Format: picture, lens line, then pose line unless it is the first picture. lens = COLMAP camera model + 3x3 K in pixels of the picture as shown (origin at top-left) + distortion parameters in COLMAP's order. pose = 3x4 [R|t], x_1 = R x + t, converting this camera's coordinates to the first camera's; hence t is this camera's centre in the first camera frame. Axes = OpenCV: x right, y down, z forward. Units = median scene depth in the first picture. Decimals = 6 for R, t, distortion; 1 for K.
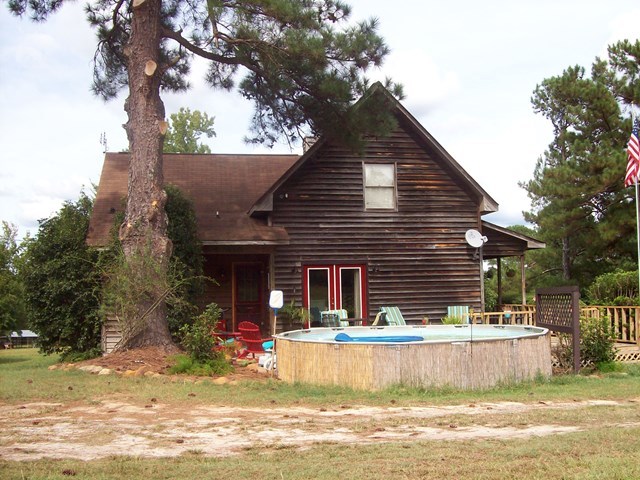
lens RADIAL K [[679.1, 0, 322.6], [0, 679.1, 240.2], [0, 0, 1]] dist [-0.150175, 0.000000]
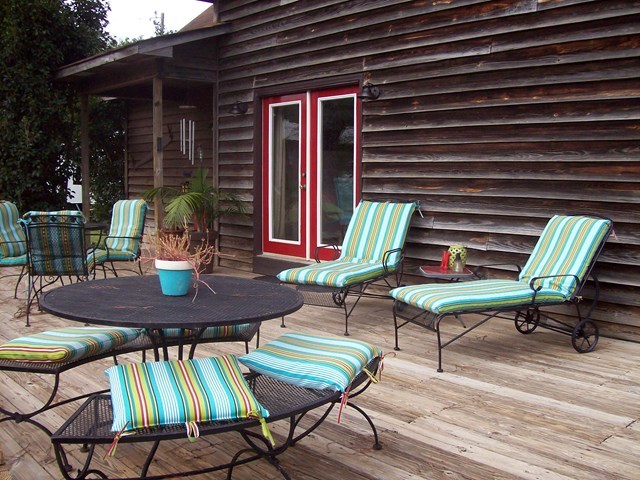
lens RADIAL K [[679.1, 0, 322.7], [0, 679.1, 240.1], [0, 0, 1]] dist [-0.150175, 0.000000]
pose [[0.517724, 0.103897, -0.849216, 0.370231], [0.048689, 0.987412, 0.150488, 0.062839], [0.854161, -0.119259, 0.506148, 0.781015]]
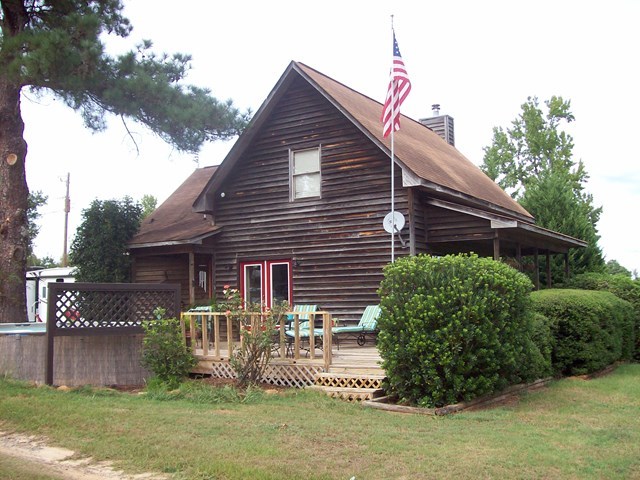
lens RADIAL K [[679.1, 0, 320.7], [0, 679.1, 241.5], [0, 0, 1]] dist [-0.150175, 0.000000]
pose [[0.721802, -0.052753, -0.690086, 0.730828], [0.056386, 0.998259, -0.017334, 0.029749], [0.689798, -0.026399, 0.723520, 0.352402]]
